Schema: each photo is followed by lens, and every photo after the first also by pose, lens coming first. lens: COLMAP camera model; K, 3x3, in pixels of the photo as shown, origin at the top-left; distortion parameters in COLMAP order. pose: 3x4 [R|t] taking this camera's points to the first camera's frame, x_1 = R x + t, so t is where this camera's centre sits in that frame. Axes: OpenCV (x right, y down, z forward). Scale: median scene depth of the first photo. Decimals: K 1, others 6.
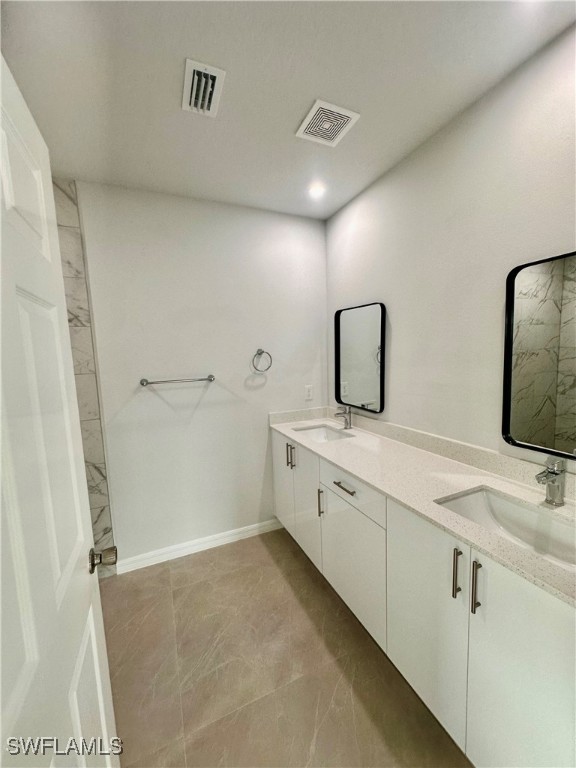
lens RADIAL K [[306.7, 0, 289.9], [0, 306.7, 381.3], [0, 0, 1]] dist [-0.000069, 0.000053]
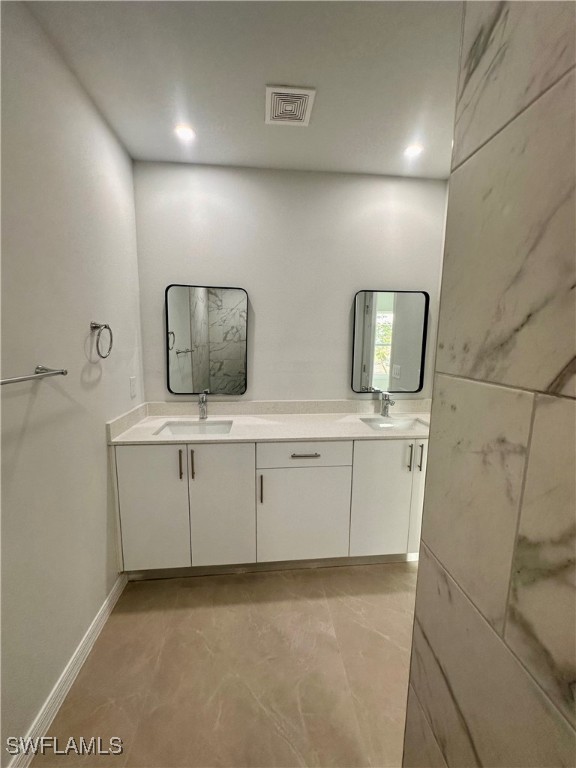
lens RADIAL K [[306.7, 0, 278.2], [0, 306.7, 382.9], [0, 0, 1]] dist [-0.000069, 0.000053]
pose [[0.330298, -0.087183, 0.939842, -0.652919], [0.073076, 0.995098, 0.066628, 0.002286], [-0.941044, 0.046673, 0.335050, 0.515750]]
